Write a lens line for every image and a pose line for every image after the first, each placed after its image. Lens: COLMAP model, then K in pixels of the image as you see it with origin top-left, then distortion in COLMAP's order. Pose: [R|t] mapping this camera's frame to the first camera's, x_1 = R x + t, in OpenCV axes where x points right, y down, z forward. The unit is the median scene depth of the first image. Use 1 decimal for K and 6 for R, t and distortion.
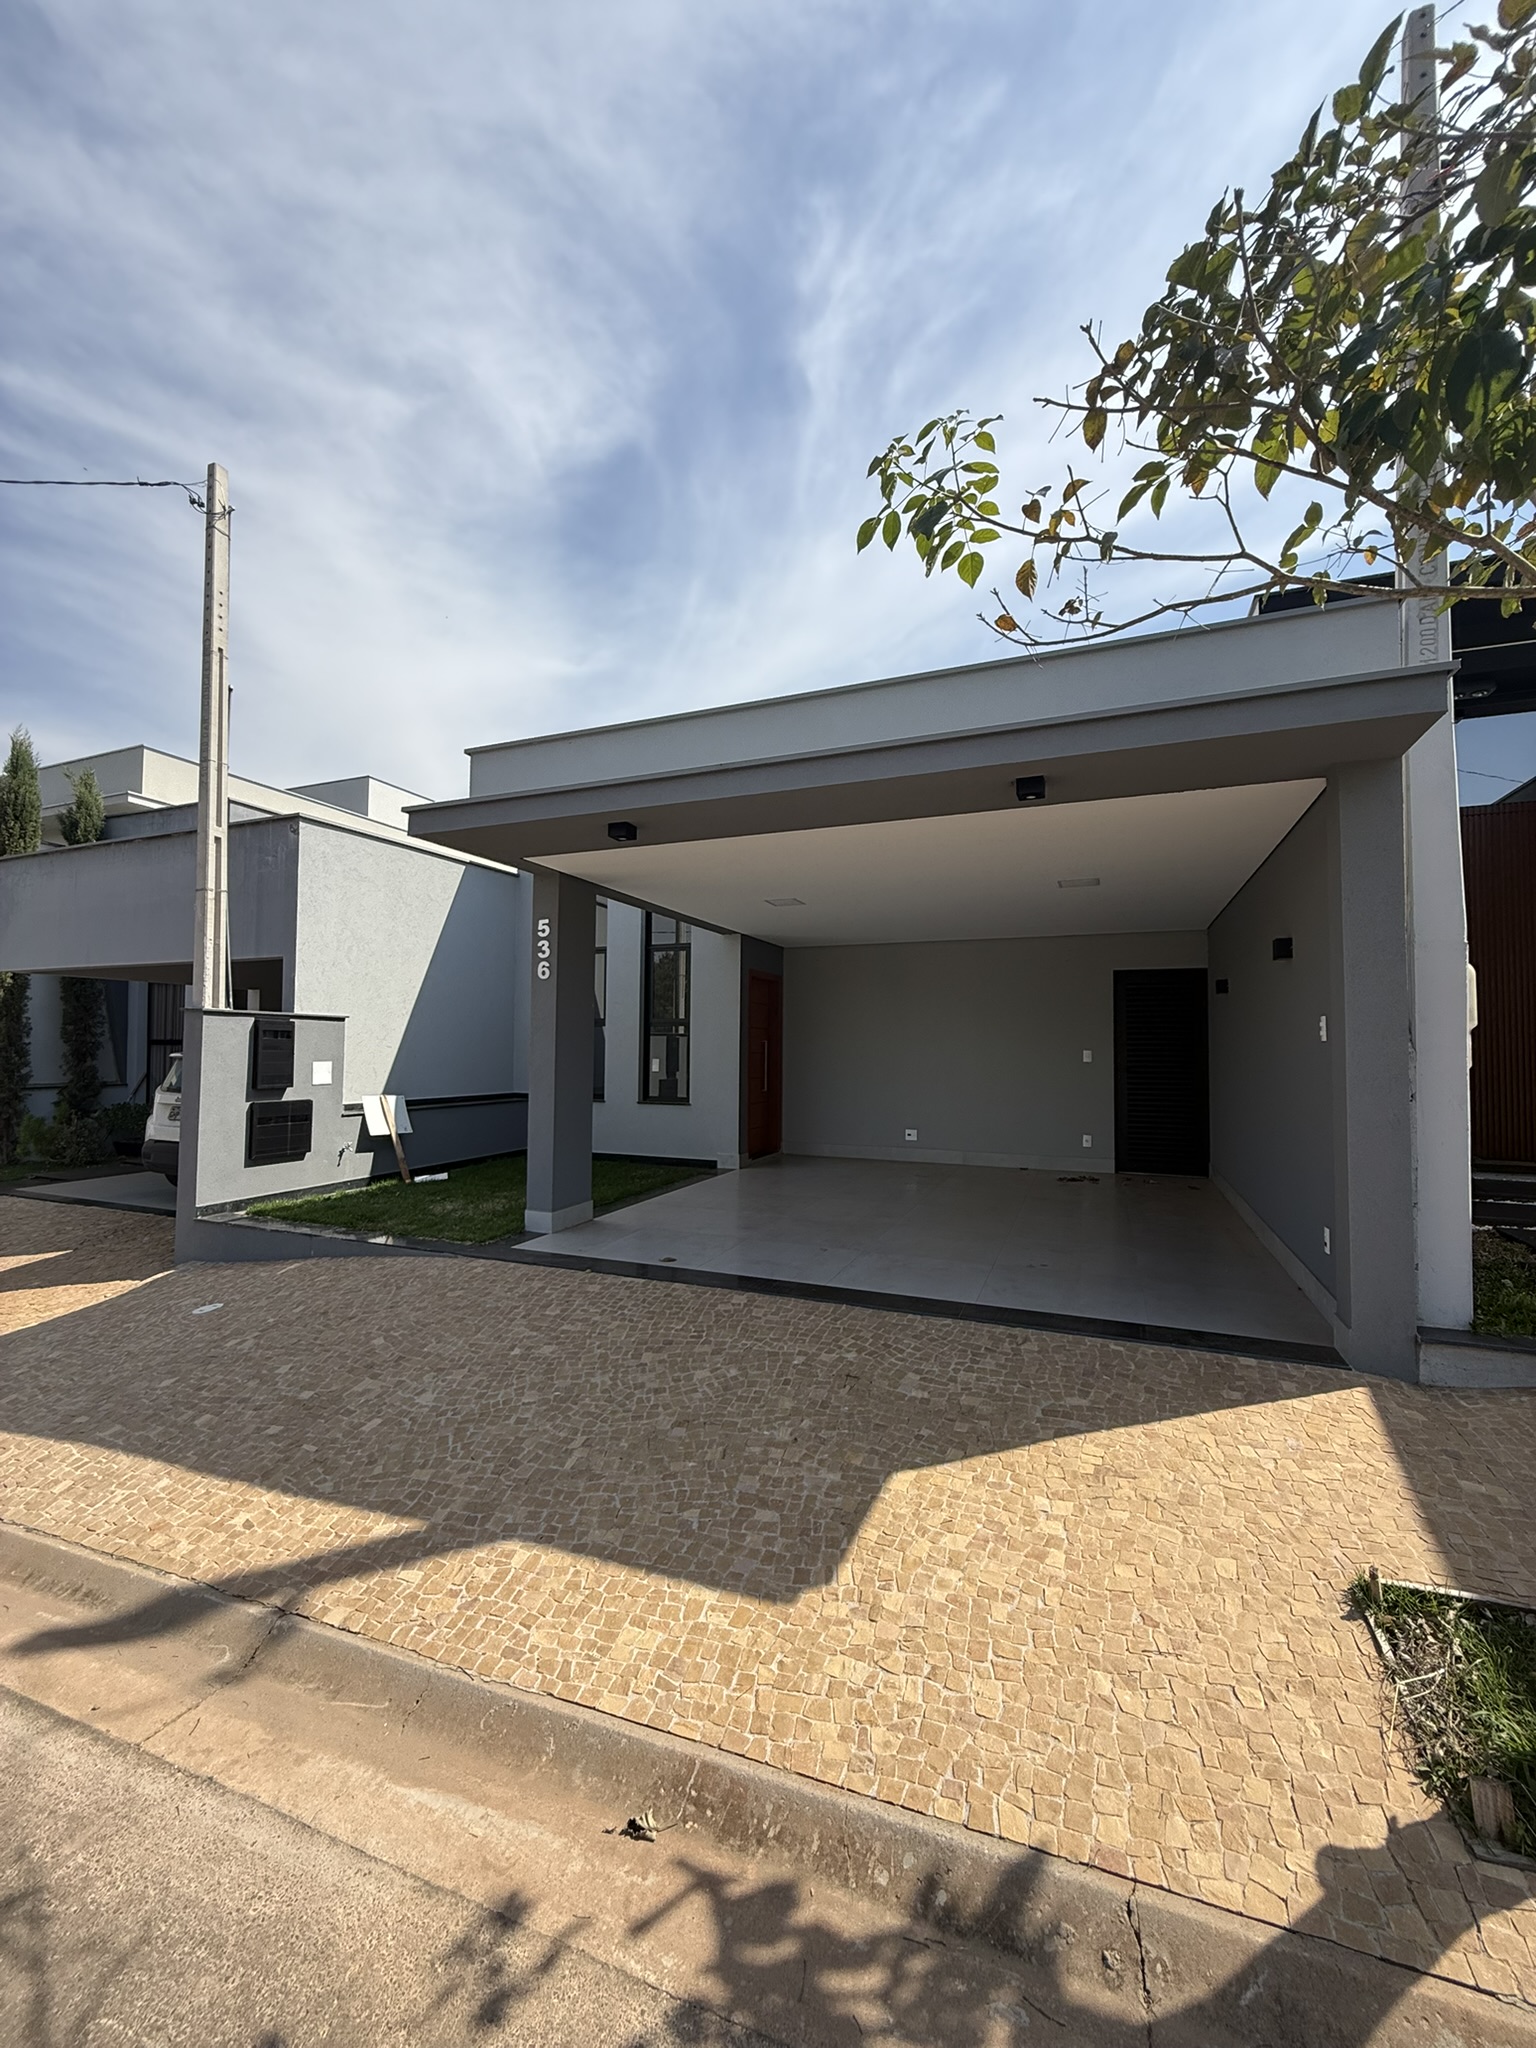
lens RADIAL K [[814.4, 0, 768.0], [0, 814.4, 1024.0], [0, 0, 1]] dist [0.000473, -0.000239]
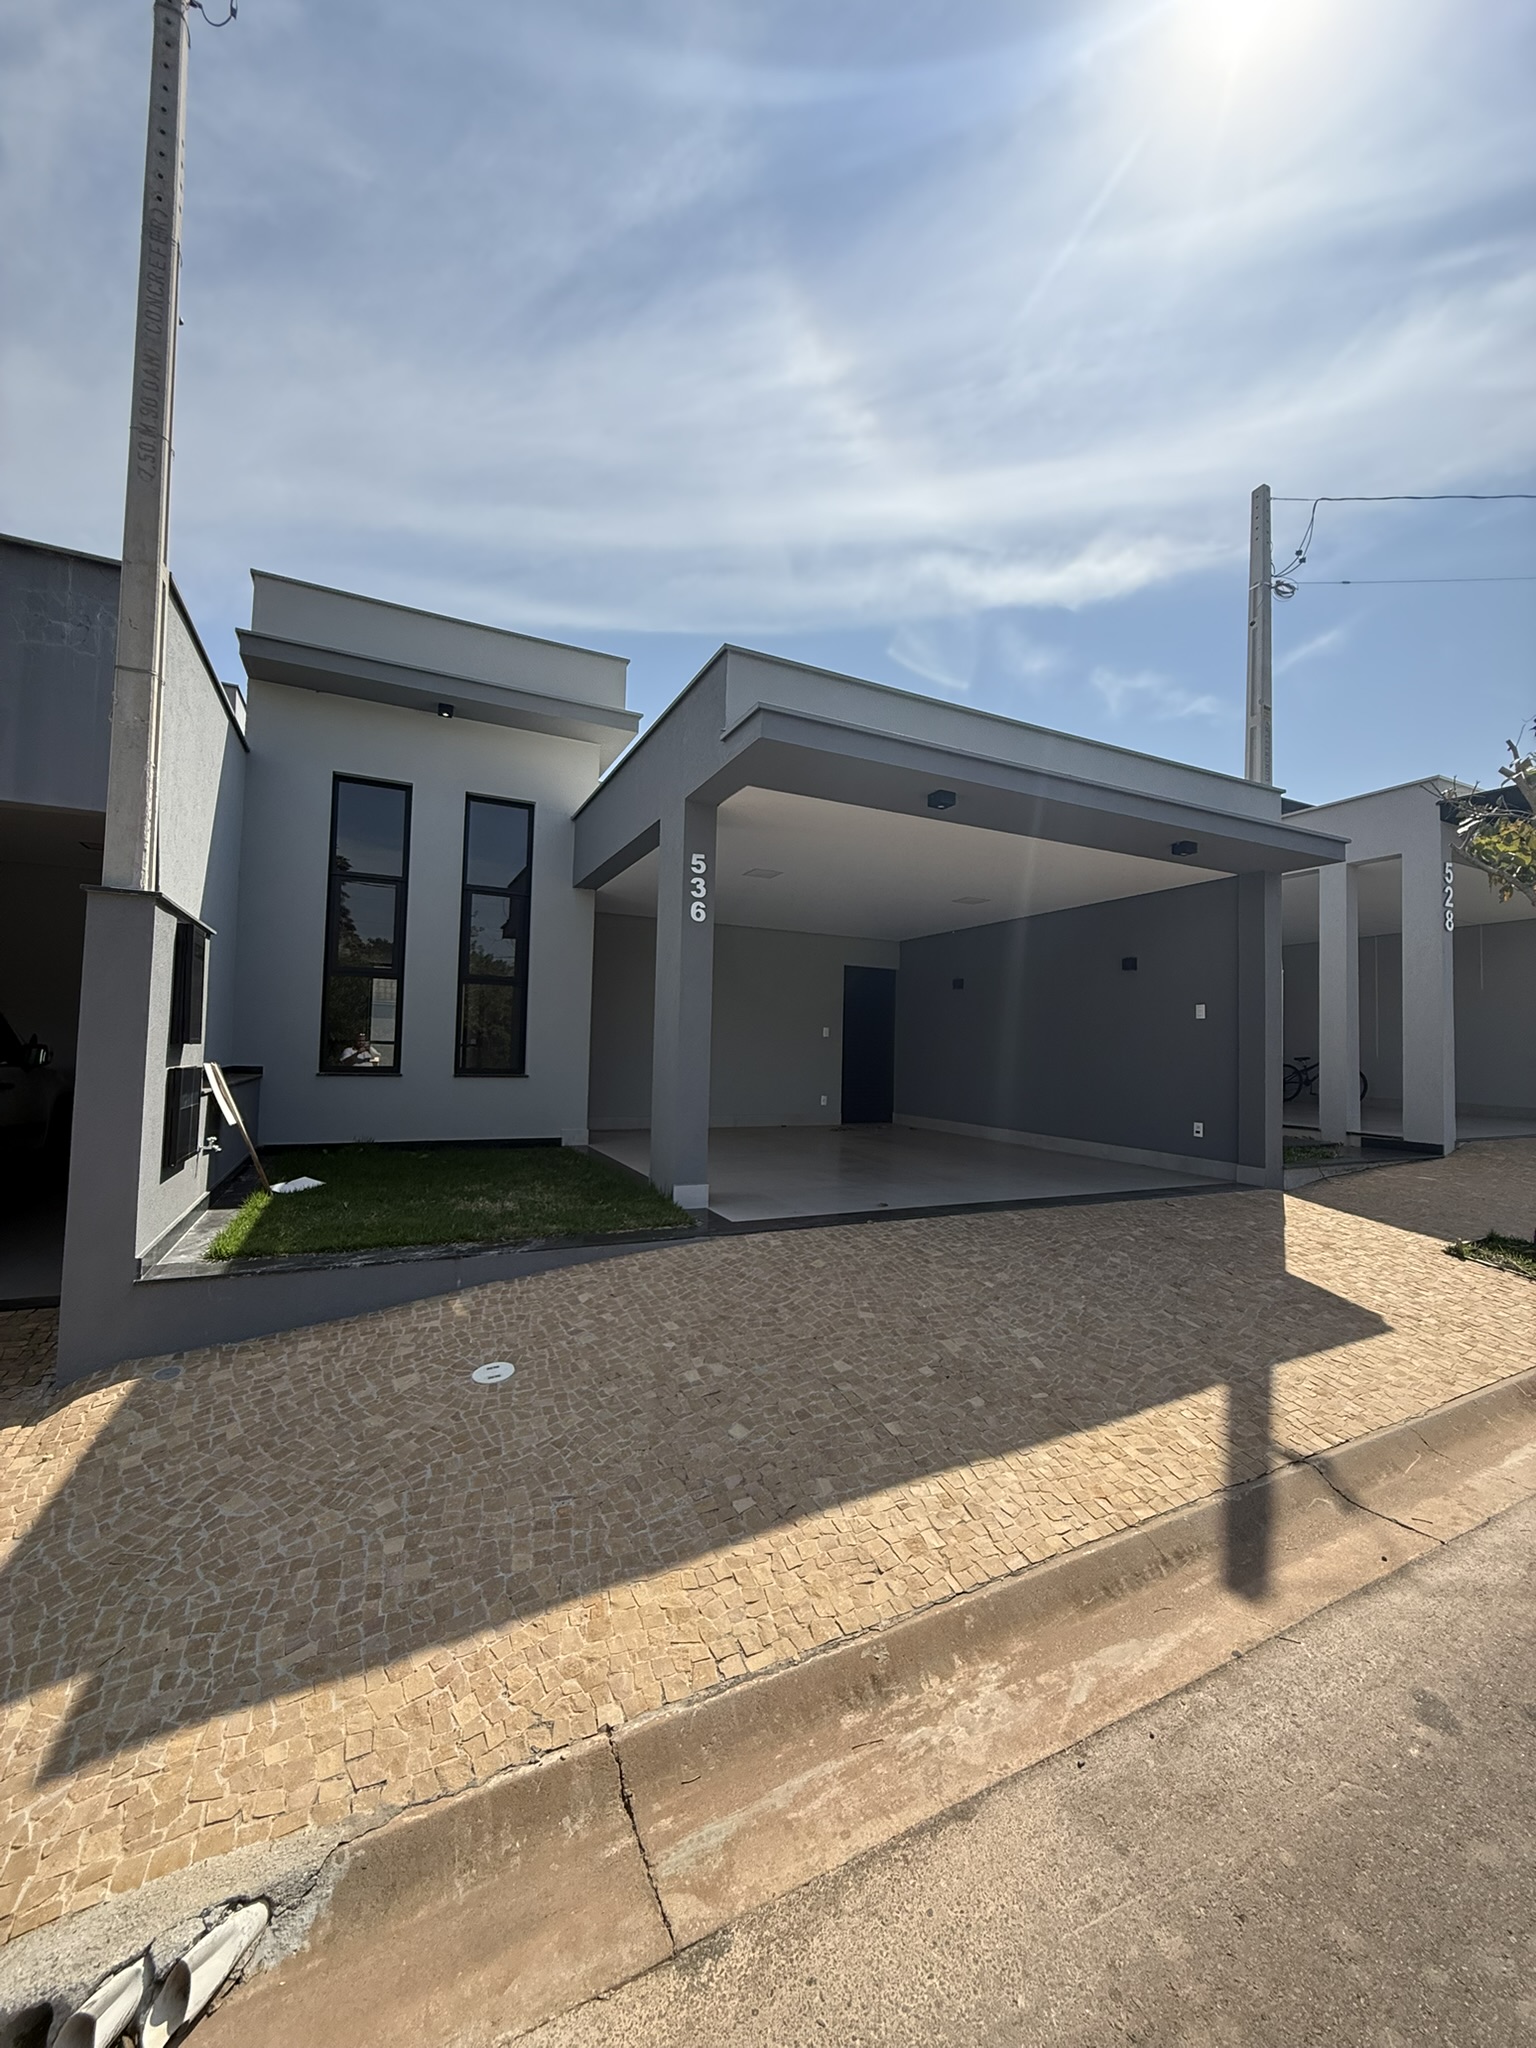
lens RADIAL K [[815.9, 0, 768.4], [0, 815.9, 1015.9], [0, 0, 1]] dist [-0.001171, 0.000133]
pose [[0.664018, 0.041657, 0.746556, -1.153161], [-0.043281, 0.998914, -0.017243, 0.077345], [-0.746463, -0.020862, 0.665100, 0.461761]]
